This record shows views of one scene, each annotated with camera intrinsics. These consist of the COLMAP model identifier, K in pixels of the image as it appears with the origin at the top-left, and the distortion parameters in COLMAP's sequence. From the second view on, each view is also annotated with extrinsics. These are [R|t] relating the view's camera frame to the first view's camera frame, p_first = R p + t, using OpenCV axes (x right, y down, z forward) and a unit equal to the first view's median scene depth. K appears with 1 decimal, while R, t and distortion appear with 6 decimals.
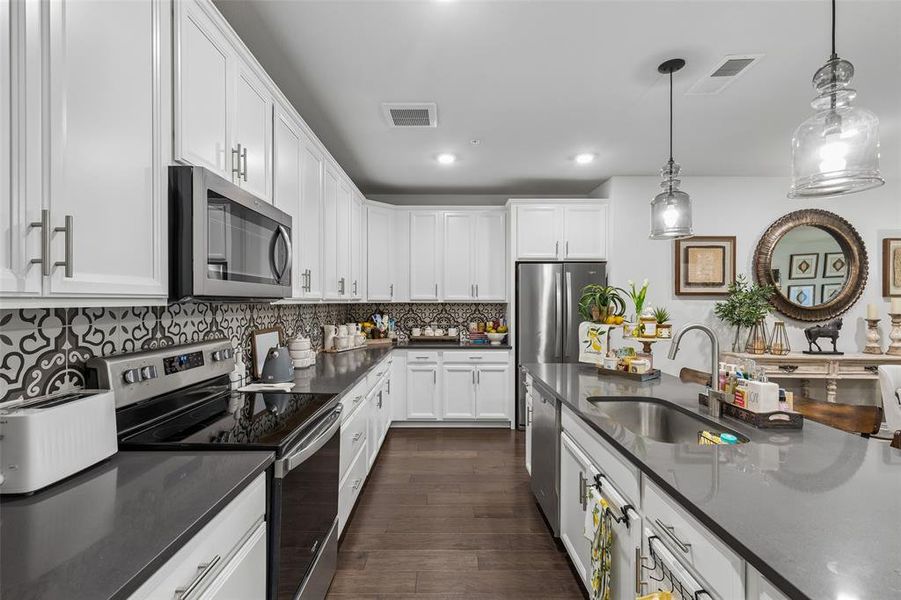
lens RADIAL K [[407.0, 0, 448.0], [0, 407.0, 299.4], [0, 0, 1]] dist [0.010267, -0.002810]
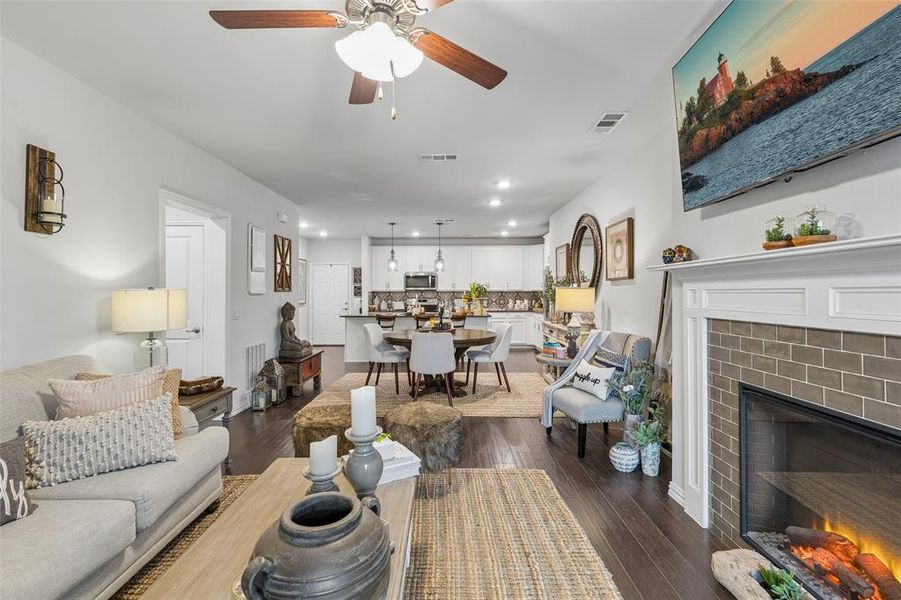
lens RADIAL K [[407.0, 0, 445.5], [0, 407.0, 295.9], [0, 0, 1]] dist [0.010267, -0.002810]
pose [[-0.023565, 0.000667, -0.999722, 3.478628], [0.005730, 0.999983, 0.000532, 0.050716], [0.999706, -0.005716, -0.023569, 0.964429]]
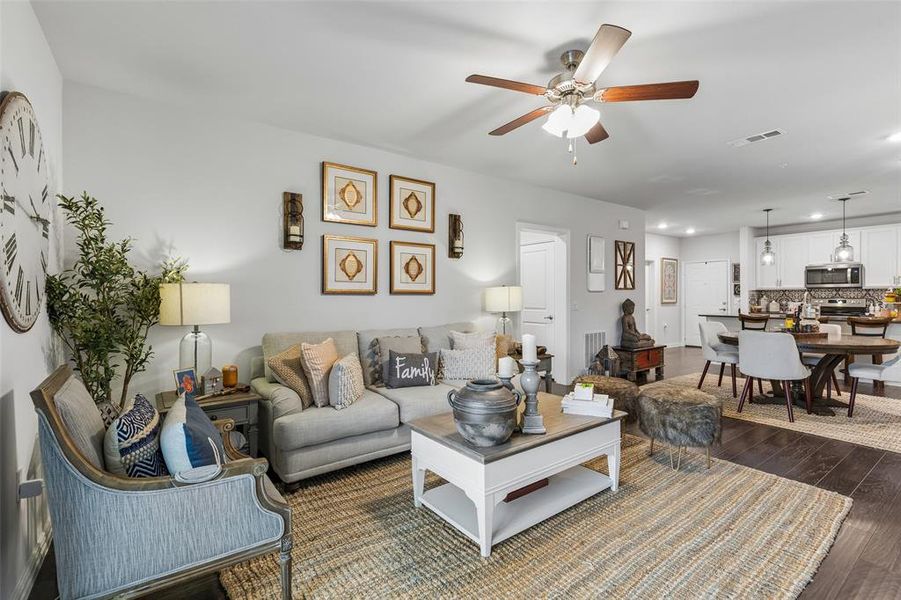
lens RADIAL K [[407.0, 0, 451.3], [0, 407.0, 300.5], [0, 0, 1]] dist [0.010267, -0.002810]
pose [[-0.813165, 0.001491, -0.582031, 3.621798], [0.000618, 0.999998, 0.001699, 0.085551], [0.582033, 0.001022, -0.813165, 1.441686]]
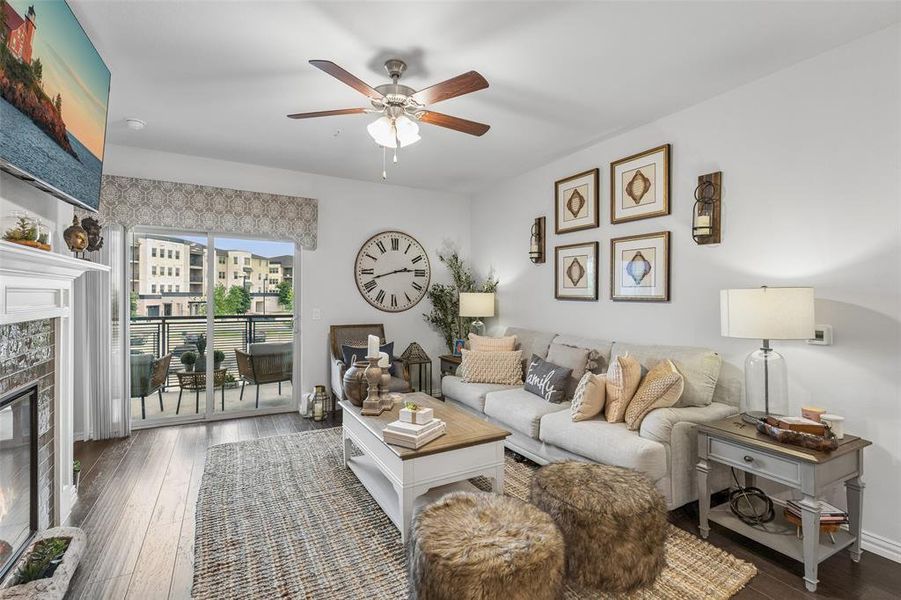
lens RADIAL K [[407.0, 0, 447.5], [0, 407.0, 295.3], [0, 0, 1]] dist [0.010267, -0.002810]
pose [[-0.474100, -0.008884, 0.880426, 1.982281], [-0.006620, 0.999957, 0.006526, 0.042996], [-0.880446, -0.002734, -0.474138, 1.169098]]
